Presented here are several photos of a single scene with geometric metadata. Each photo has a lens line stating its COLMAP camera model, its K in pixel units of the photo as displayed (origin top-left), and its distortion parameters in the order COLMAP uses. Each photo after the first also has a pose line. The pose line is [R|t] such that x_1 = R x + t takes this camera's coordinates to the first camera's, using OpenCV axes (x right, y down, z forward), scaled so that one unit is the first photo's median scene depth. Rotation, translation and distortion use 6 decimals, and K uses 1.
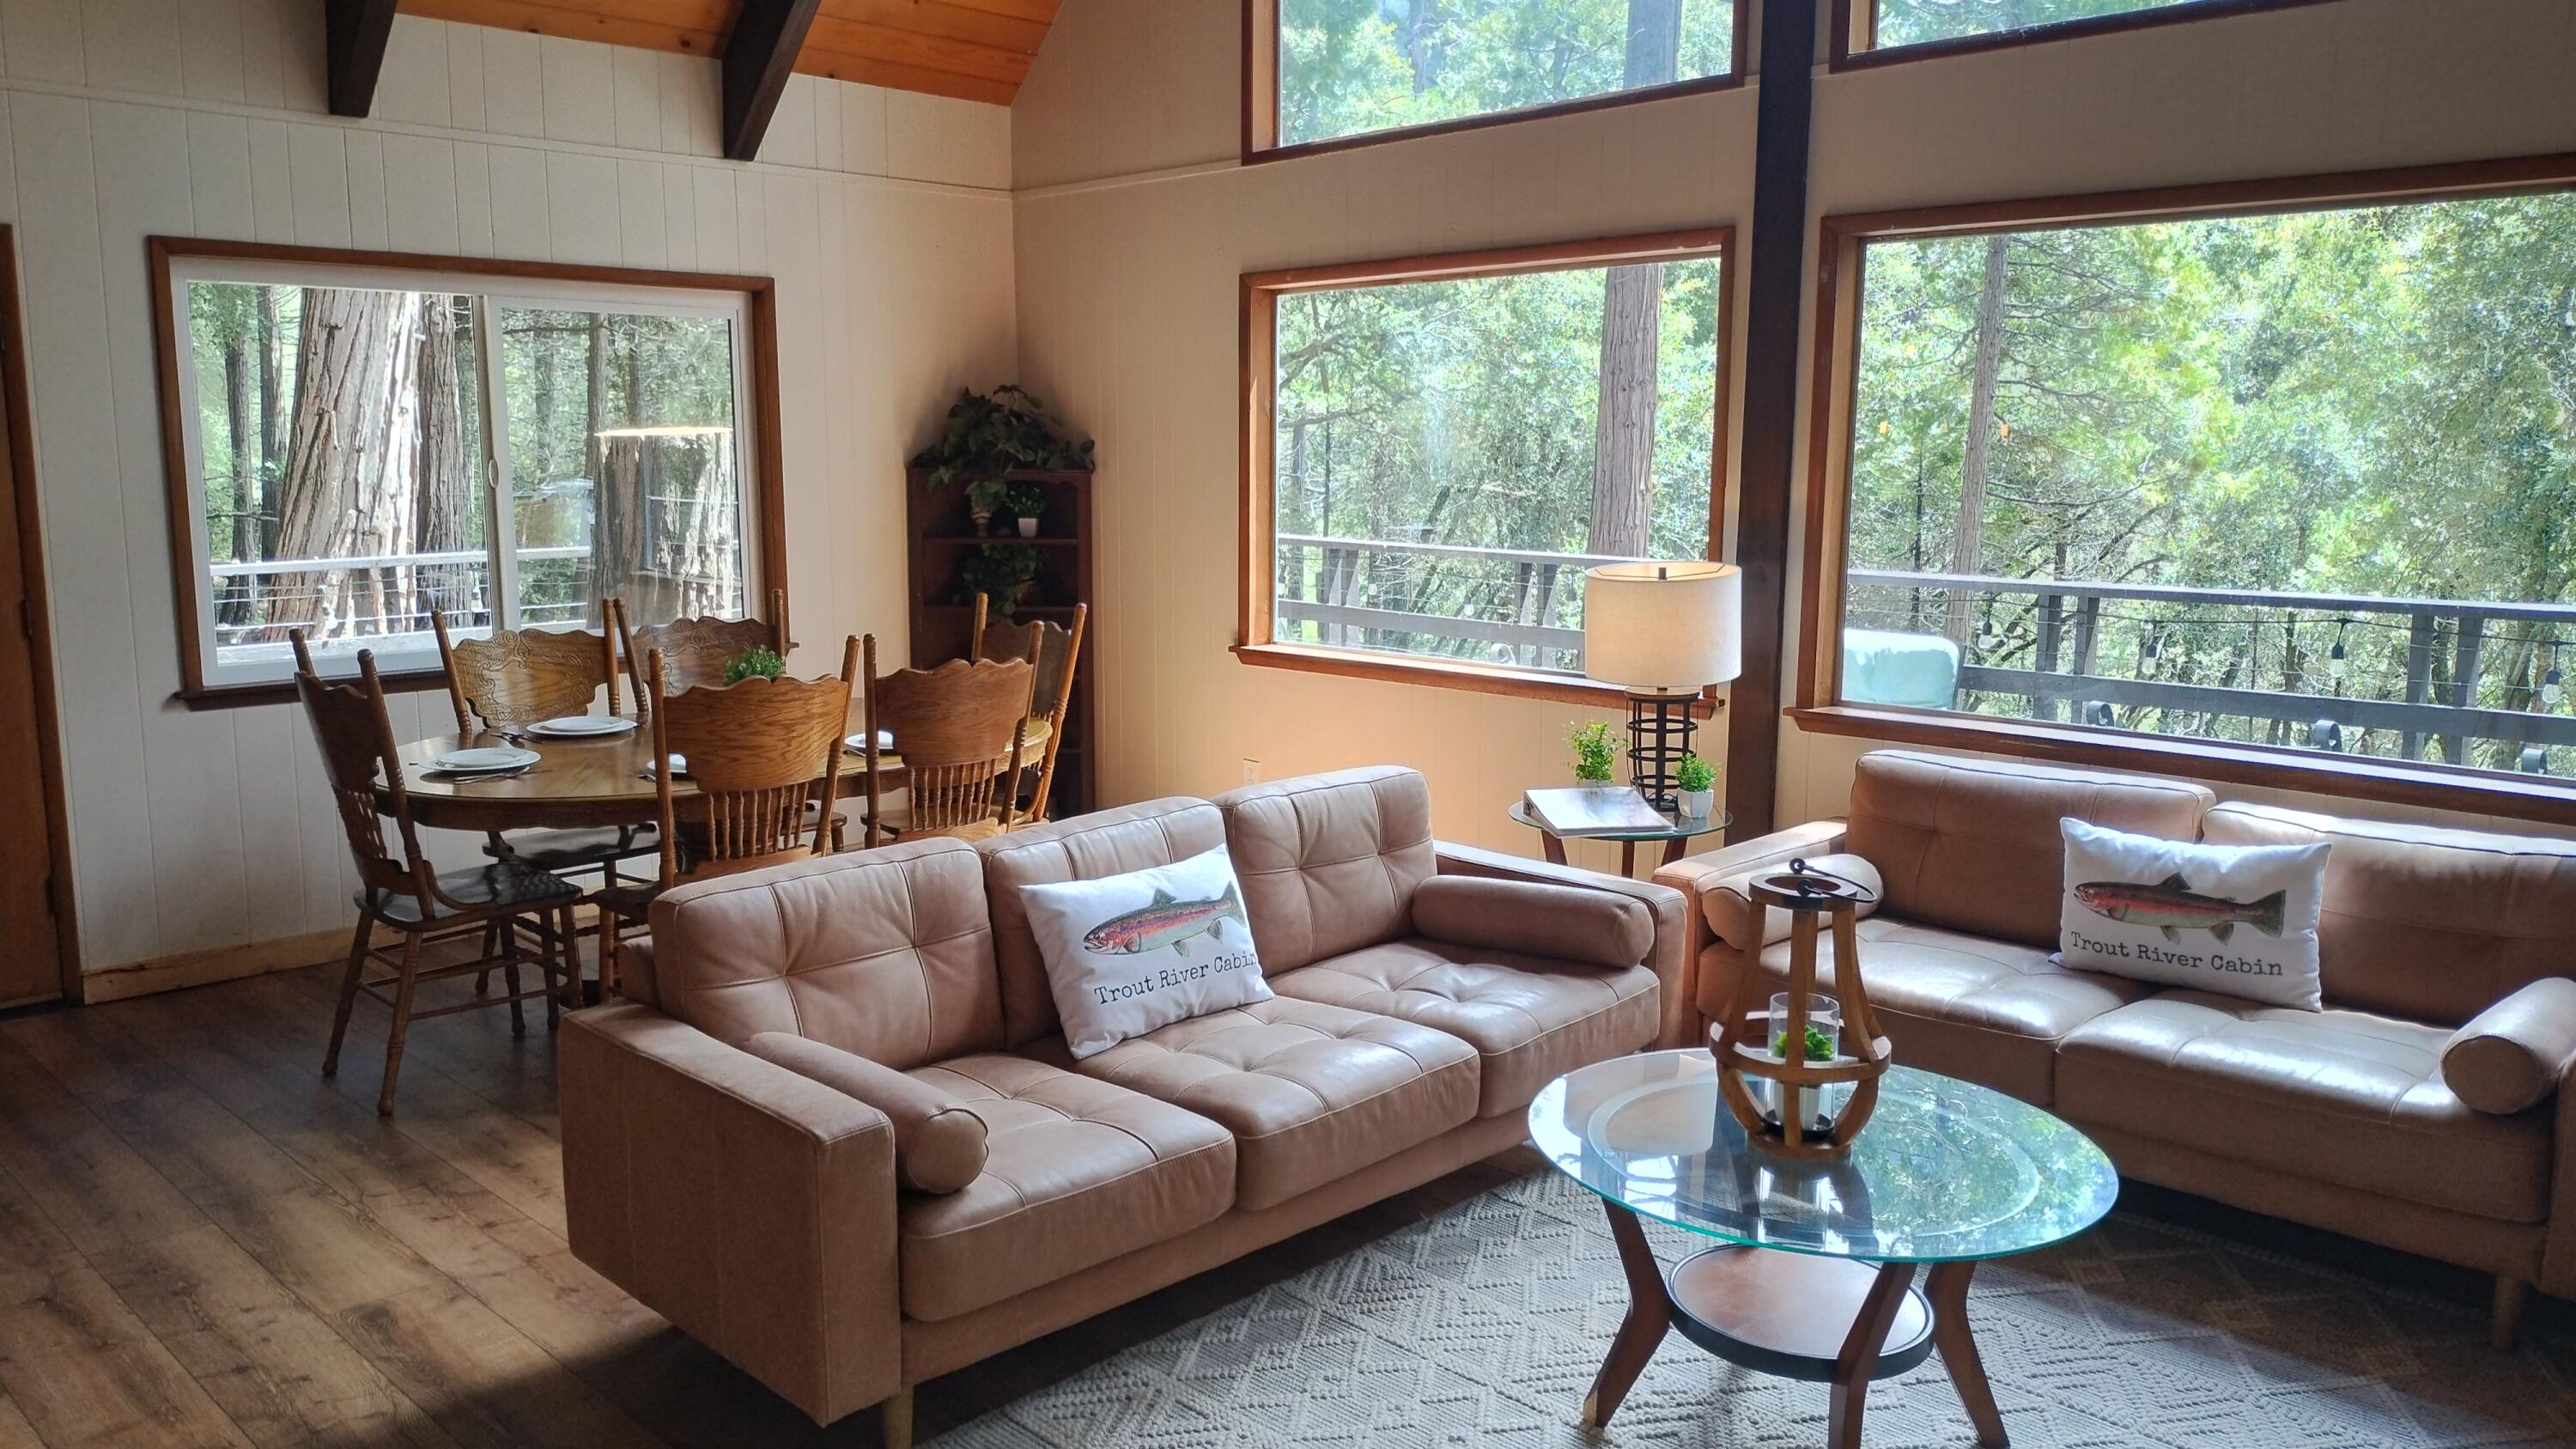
lens RADIAL K [[1896.7, 0, 1283.7], [0, 1896.7, 715.4], [0, 0, 1]] dist [0.078306, -0.113283]
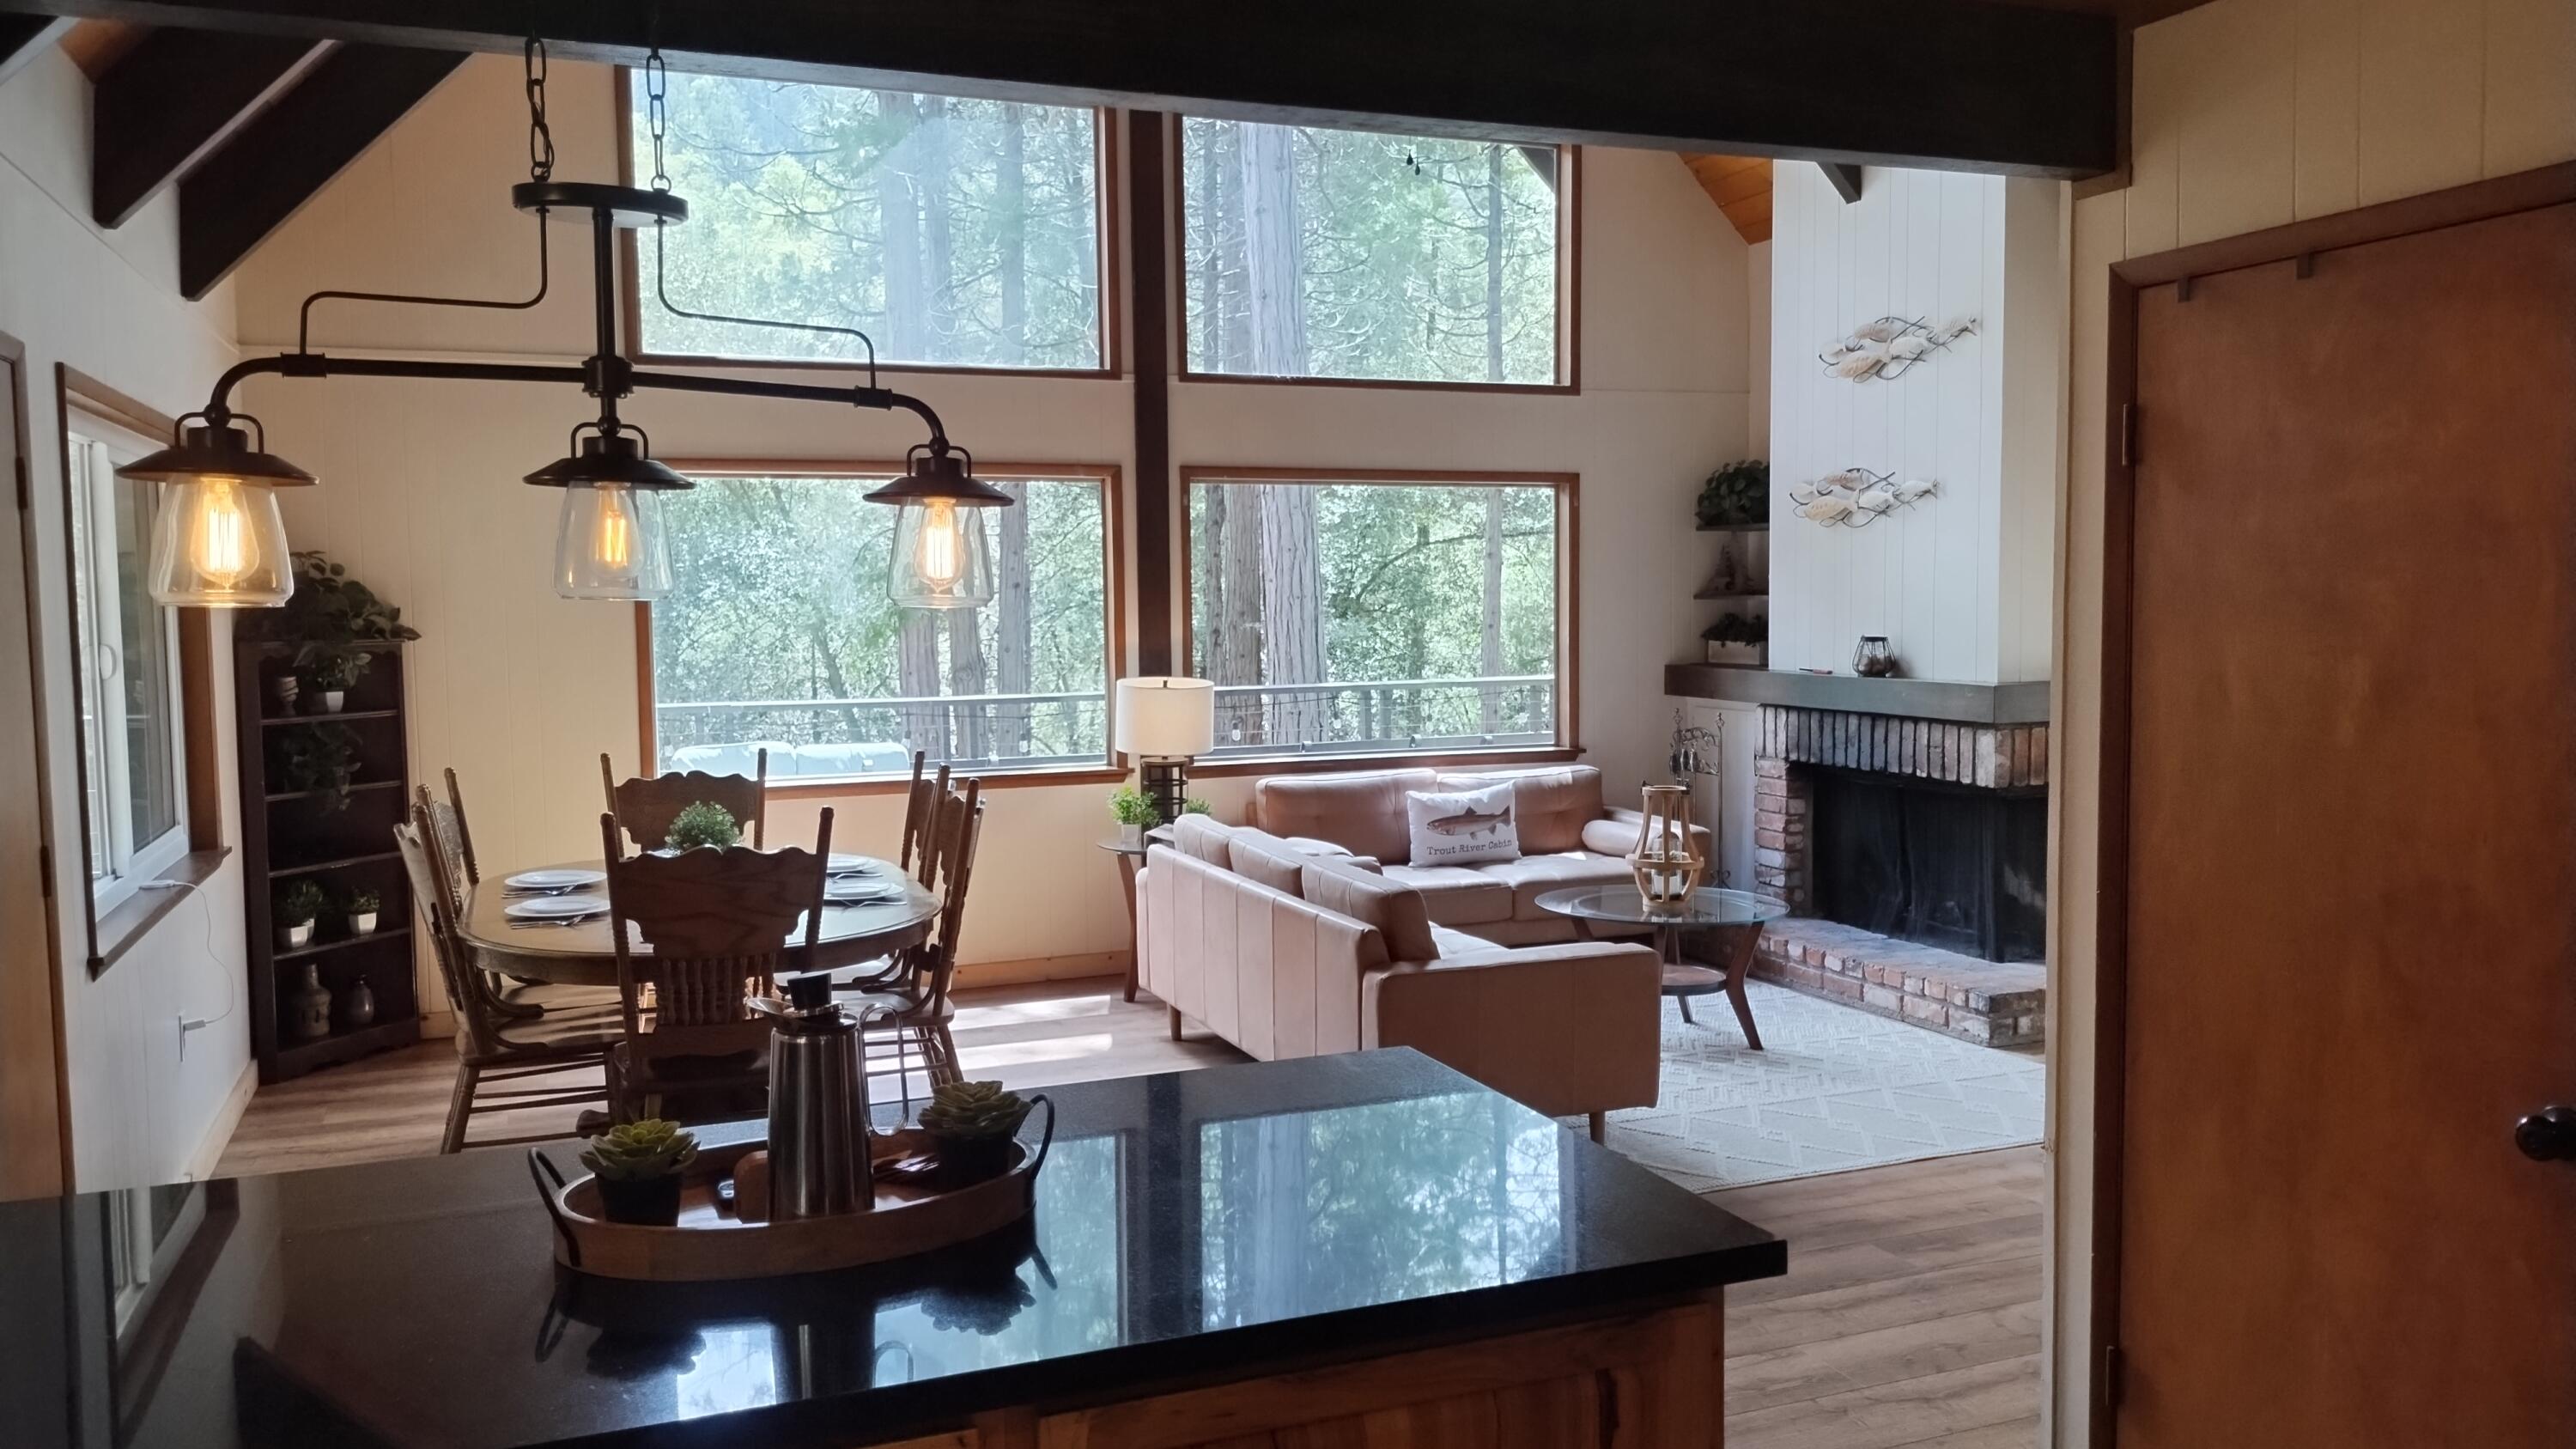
lens RADIAL K [[1896.7, 0, 1277.9], [0, 1896.7, 728.3], [0, 0, 1]] dist [0.078306, -0.113283]
pose [[0.387361, -0.074391, 0.918922, -1.132345], [0.141296, 0.989754, 0.020563, -0.055186], [-0.911036, 0.121875, 0.393904, 0.286731]]
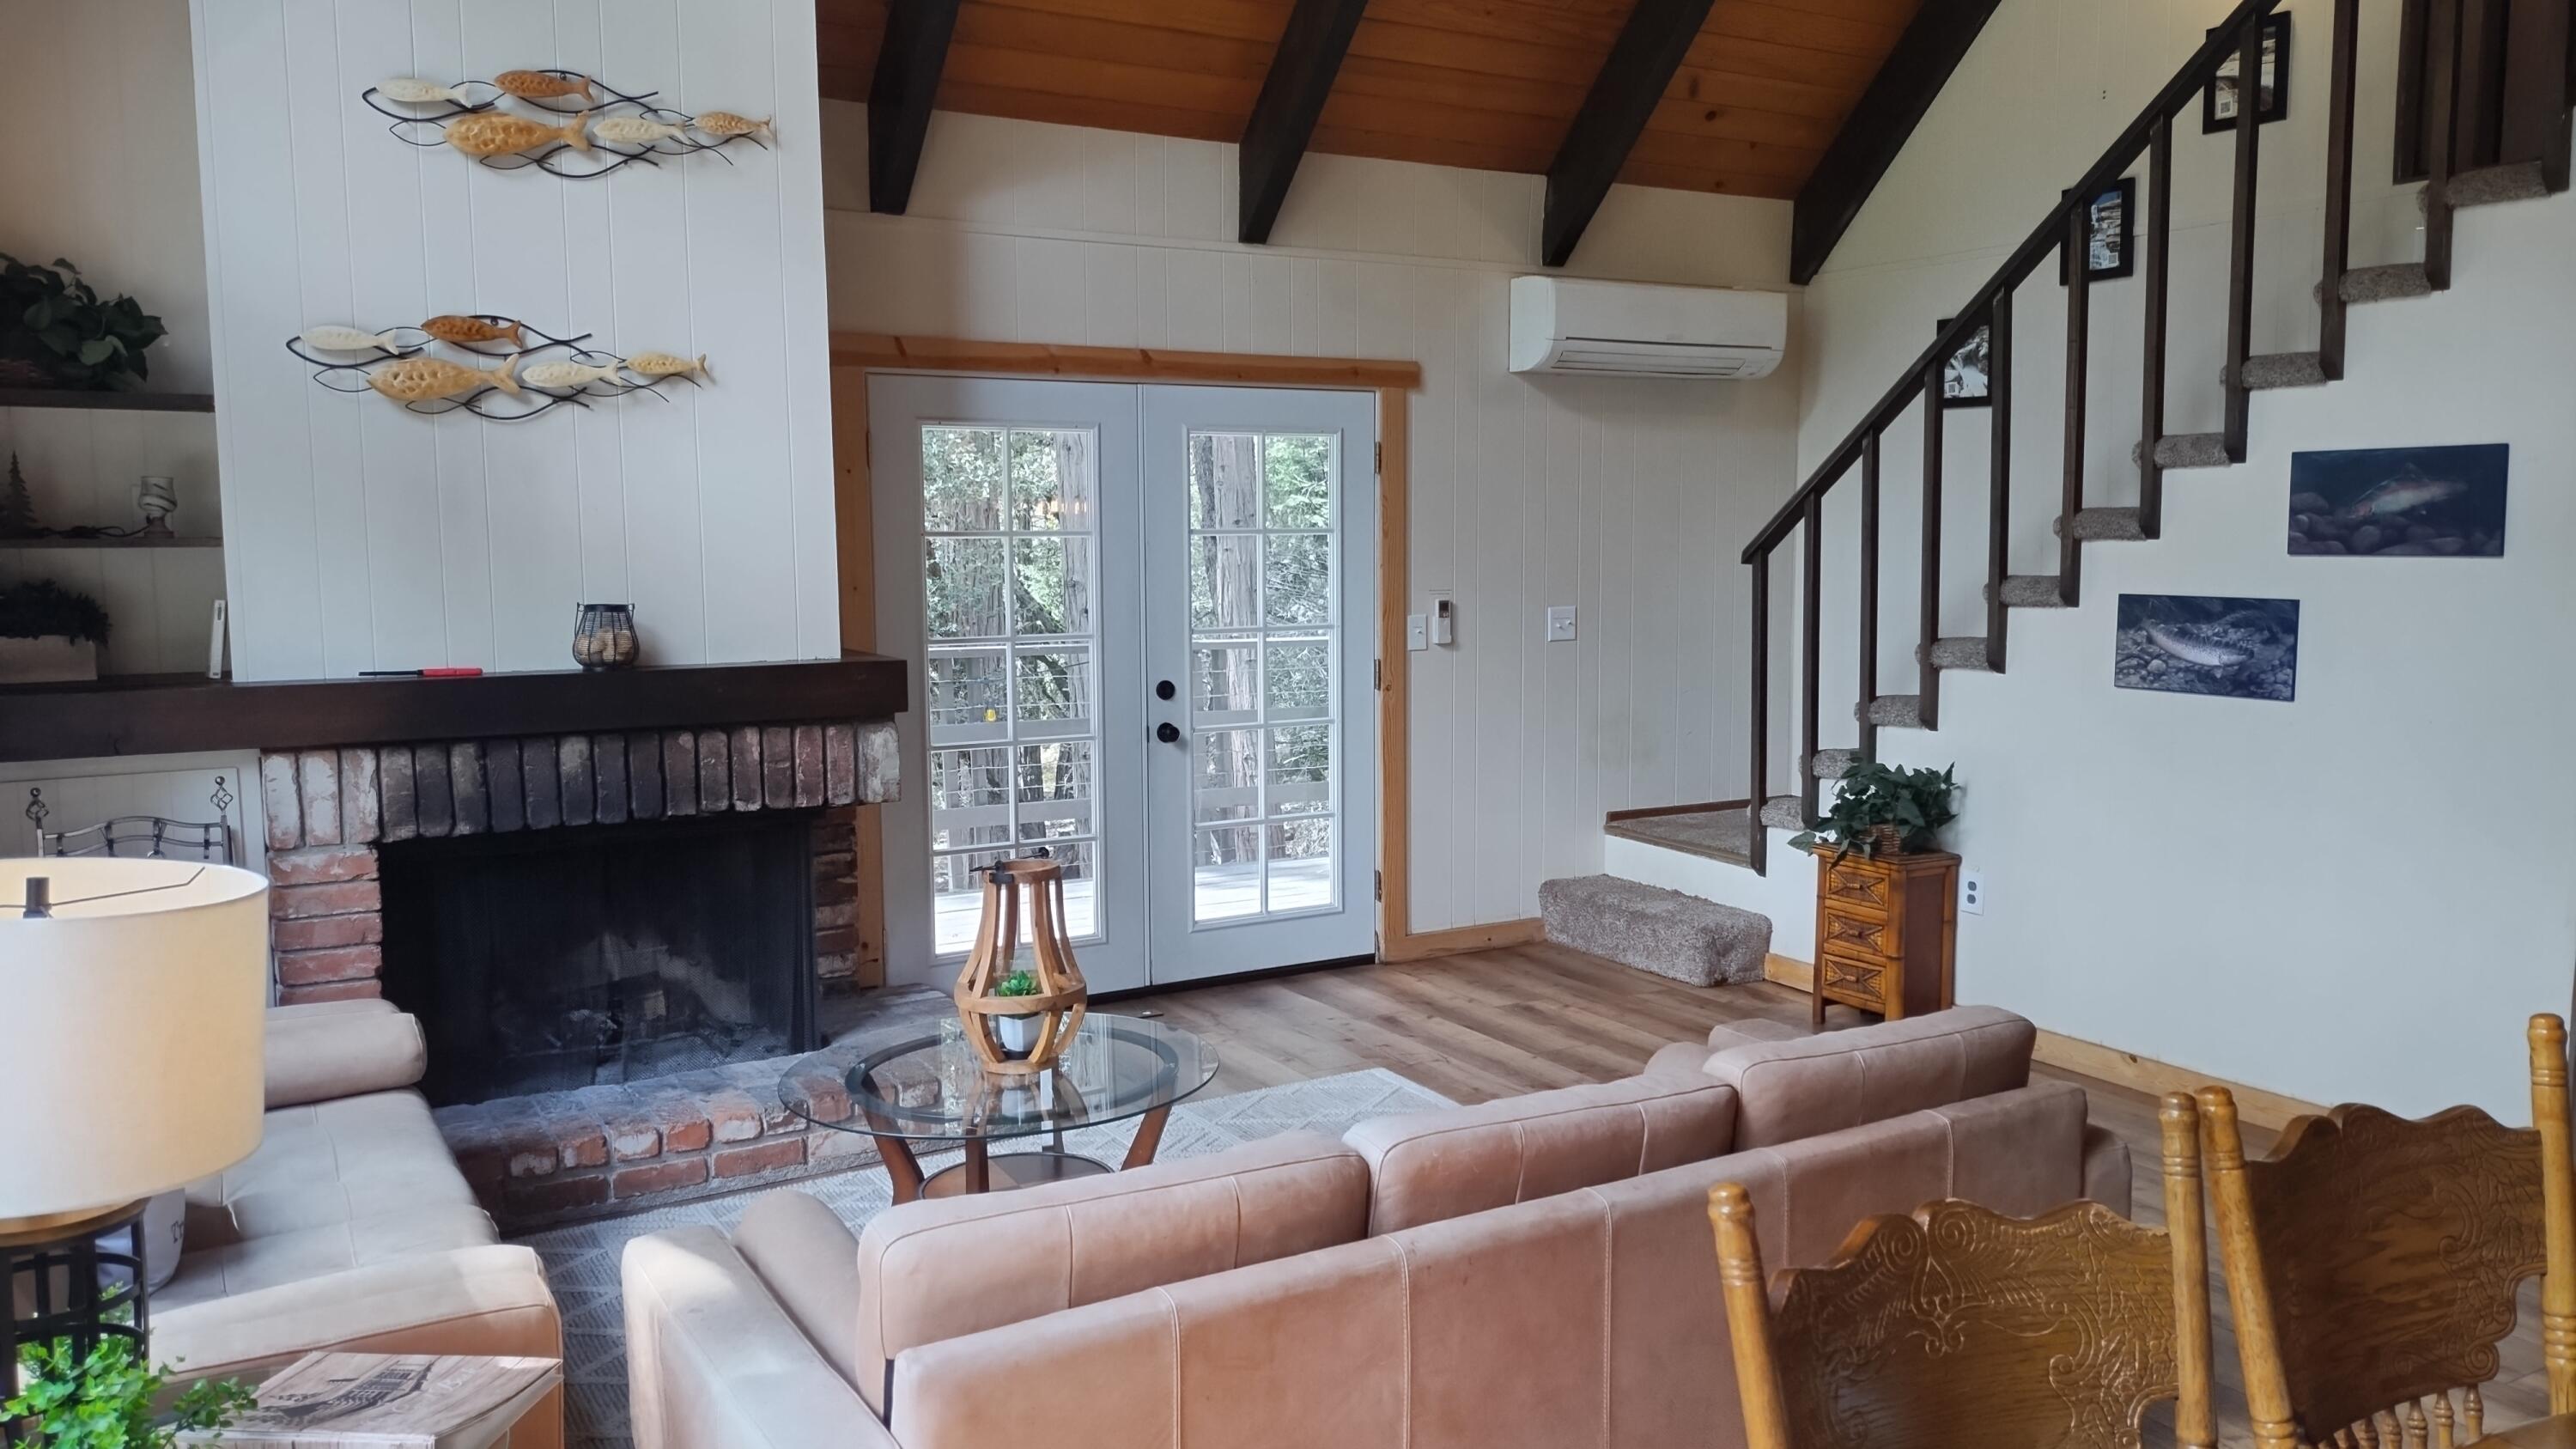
lens RADIAL K [[1896.7, 0, 1288.3], [0, 1896.7, 736.0], [0, 0, 1]] dist [0.078306, -0.113283]
pose [[-0.972362, -0.026731, 0.231941, -0.124921], [0.032837, 0.967892, 0.249213, -0.182797], [-0.231156, 0.249941, -0.940264, 1.220240]]
